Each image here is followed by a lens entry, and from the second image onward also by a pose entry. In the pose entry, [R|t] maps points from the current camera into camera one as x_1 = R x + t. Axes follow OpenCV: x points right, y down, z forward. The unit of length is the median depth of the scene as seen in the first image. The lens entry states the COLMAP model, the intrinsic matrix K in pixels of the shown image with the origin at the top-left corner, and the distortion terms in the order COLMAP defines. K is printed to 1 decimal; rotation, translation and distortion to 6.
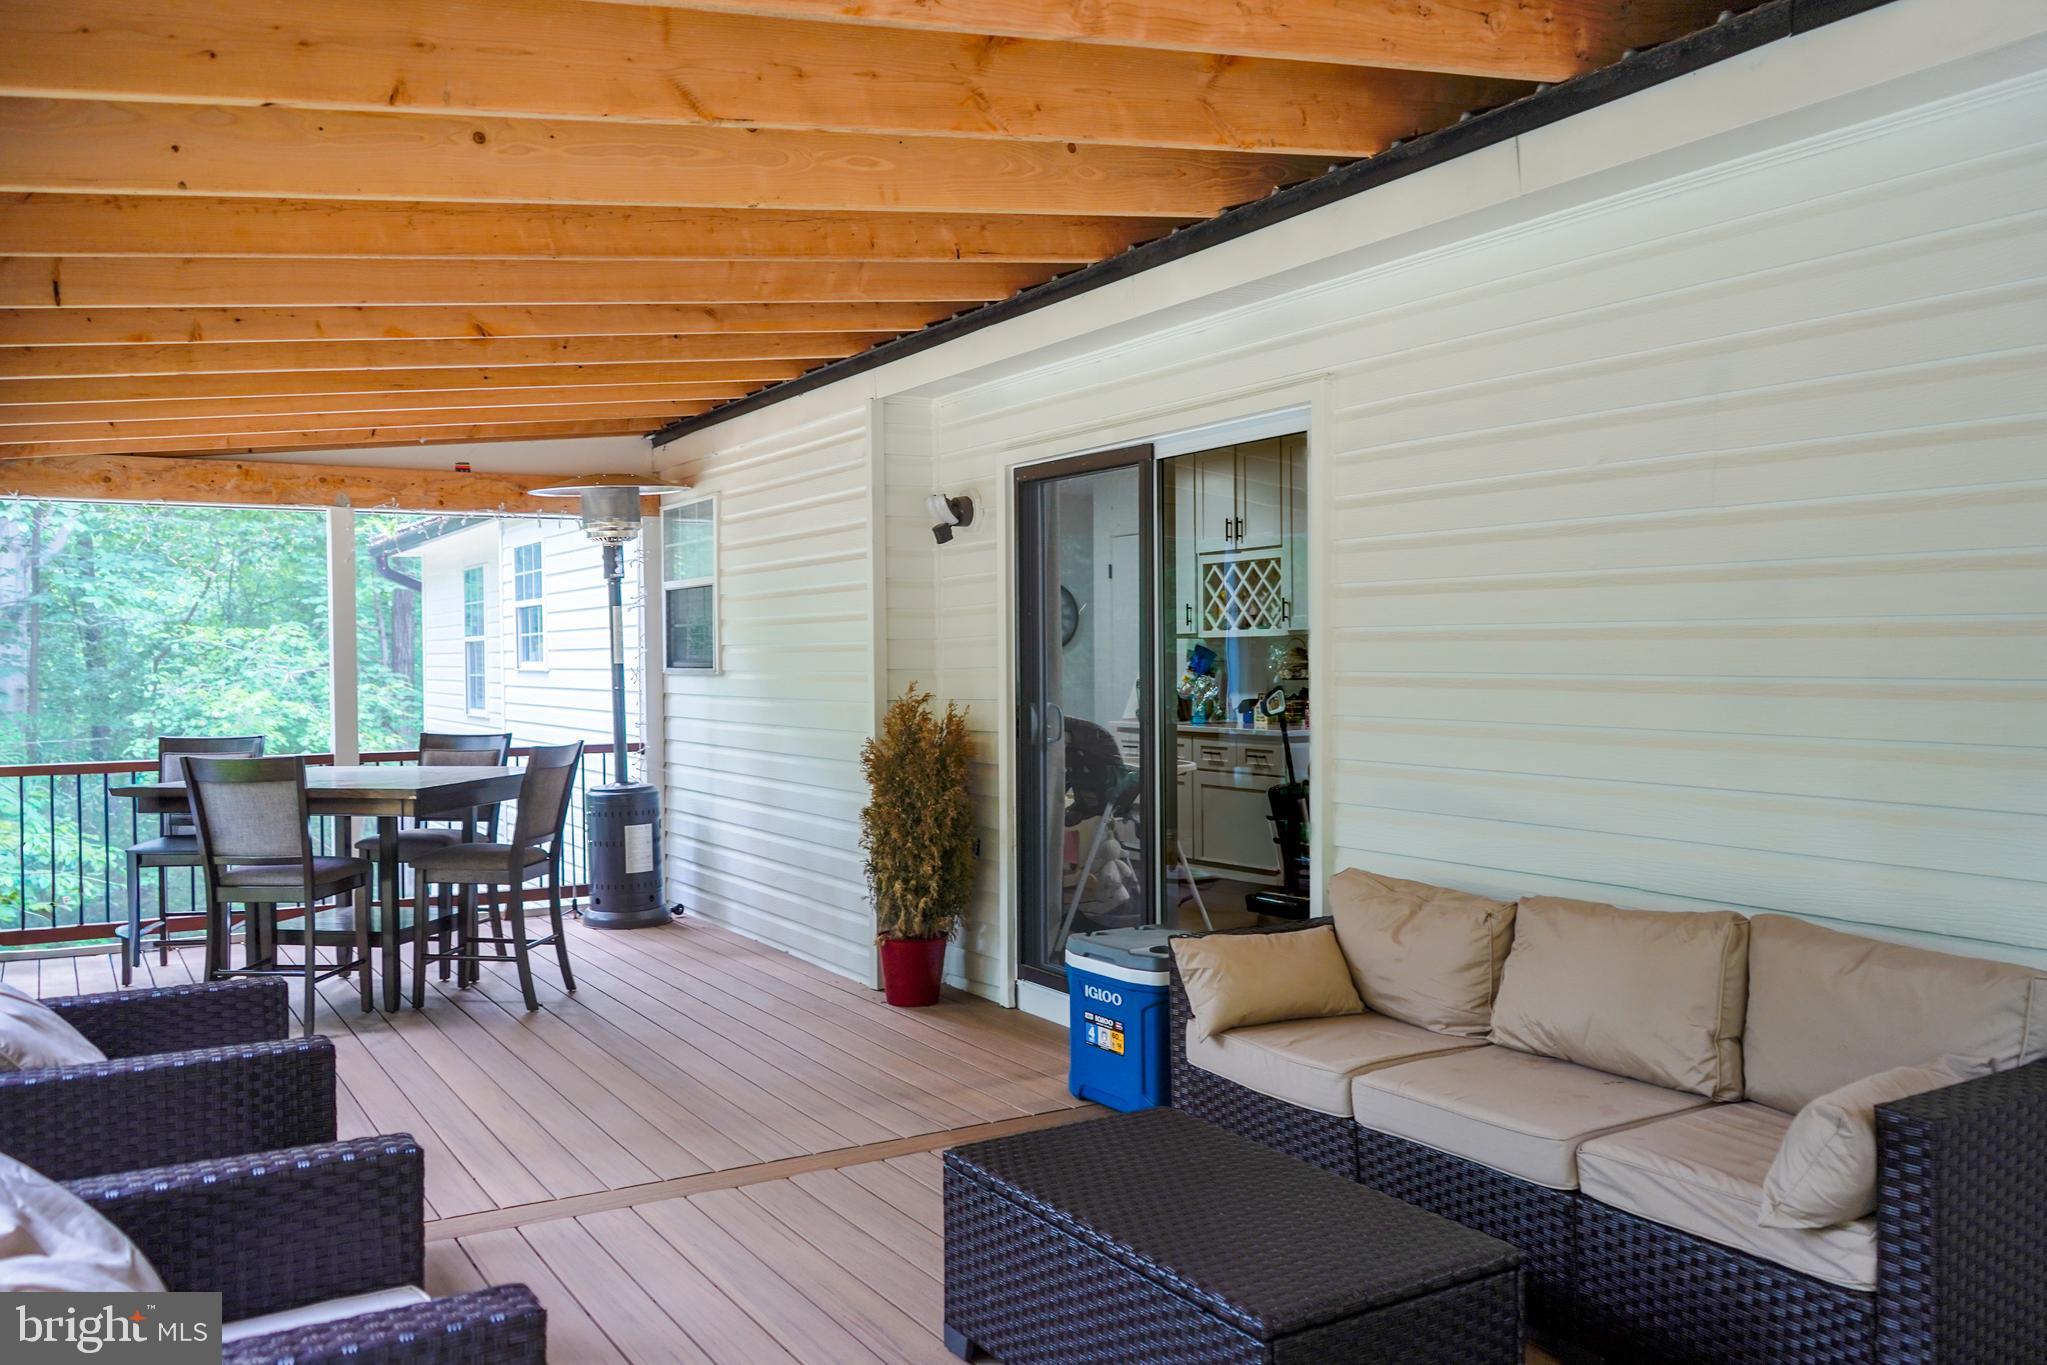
lens RADIAL K [[1623.2, 0, 1023.5], [0, 1623.2, 682.5], [0, 0, 1]] dist [-0.007084, -0.003625]
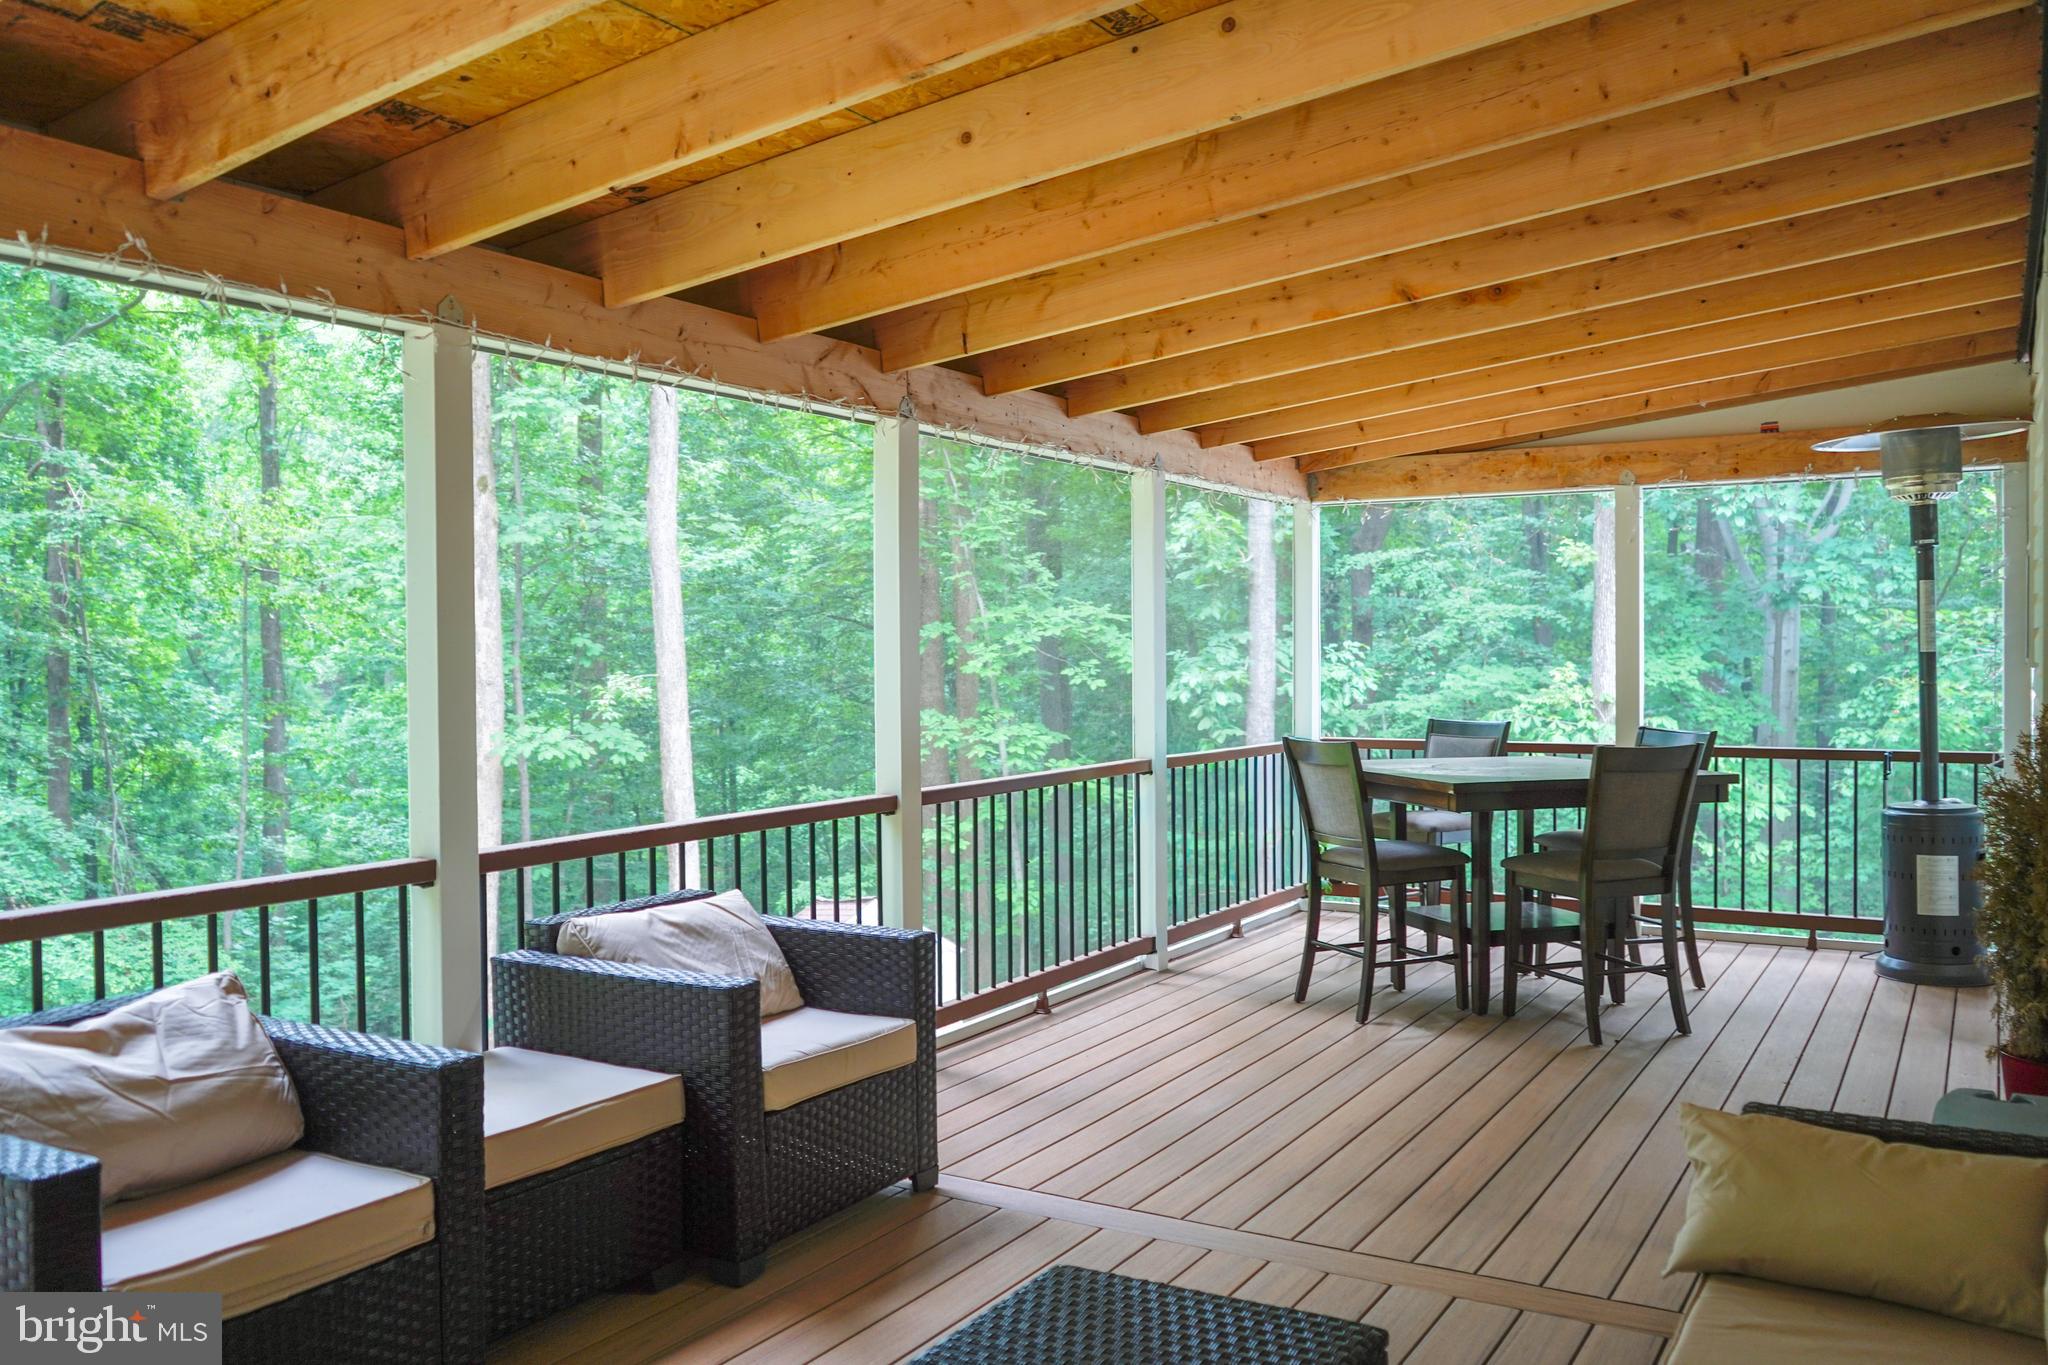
lens RADIAL K [[1655.1, 0, 1024.0], [0, 1655.1, 682.5], [0, 0, 1]] dist [0.001939, 0.001361]
pose [[0.476706, 0.022795, -0.878767, 0.274143], [-0.016180, 0.999722, 0.017155, -0.003711], [0.878914, 0.006040, 0.476943, 0.234217]]
